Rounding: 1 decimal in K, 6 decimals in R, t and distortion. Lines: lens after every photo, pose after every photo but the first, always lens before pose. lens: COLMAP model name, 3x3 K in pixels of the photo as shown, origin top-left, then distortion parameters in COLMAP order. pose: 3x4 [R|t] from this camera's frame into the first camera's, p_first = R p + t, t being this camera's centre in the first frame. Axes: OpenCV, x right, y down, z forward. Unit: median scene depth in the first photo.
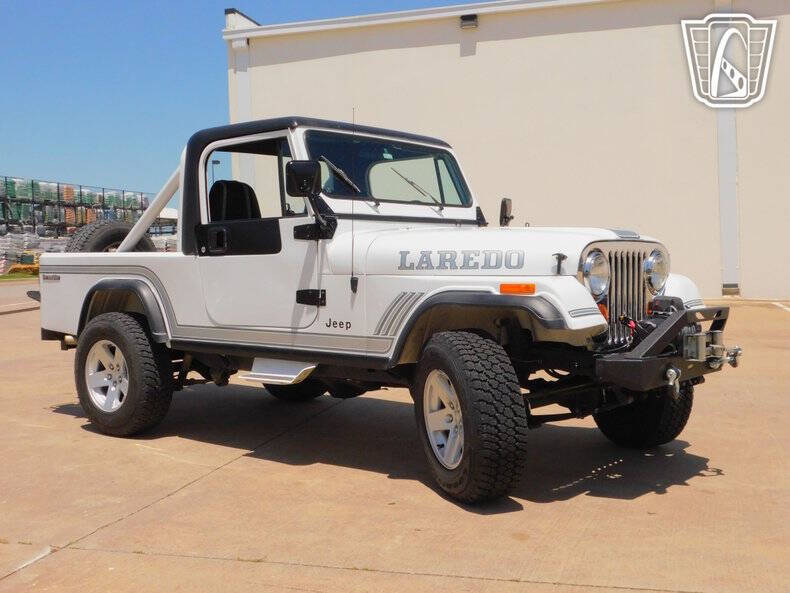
lens RADIAL K [[937.1, 0, 395.0], [0, 937.1, 296.5], [0, 0, 1]] dist [-0.013583, 0.015455]
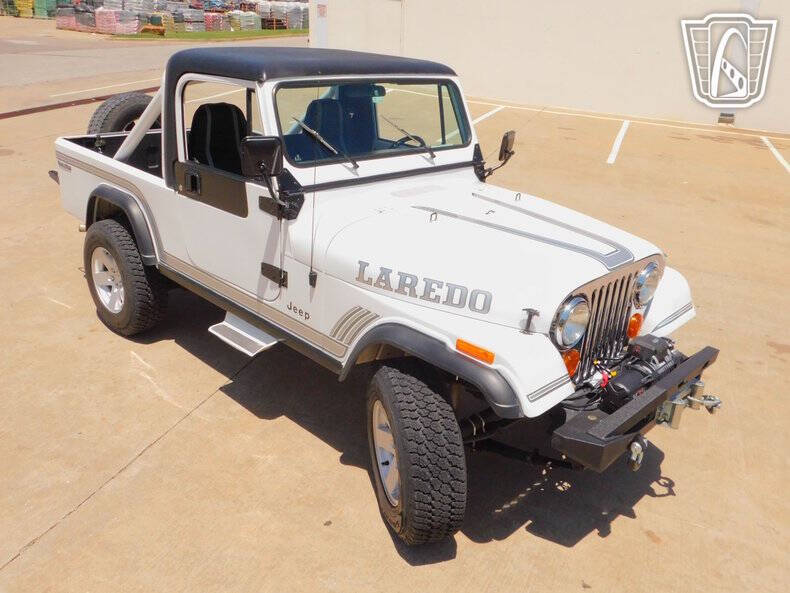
lens RADIAL K [[692.4, 0, 395.0], [0, 692.4, 296.5], [0, 0, 1]] dist [-0.007213, -0.013332]
pose [[0.993706, 0.097400, -0.055334, 0.074200], [-0.073227, 0.938609, 0.337122, -0.225972], [0.084773, -0.330948, 0.939833, 0.344396]]
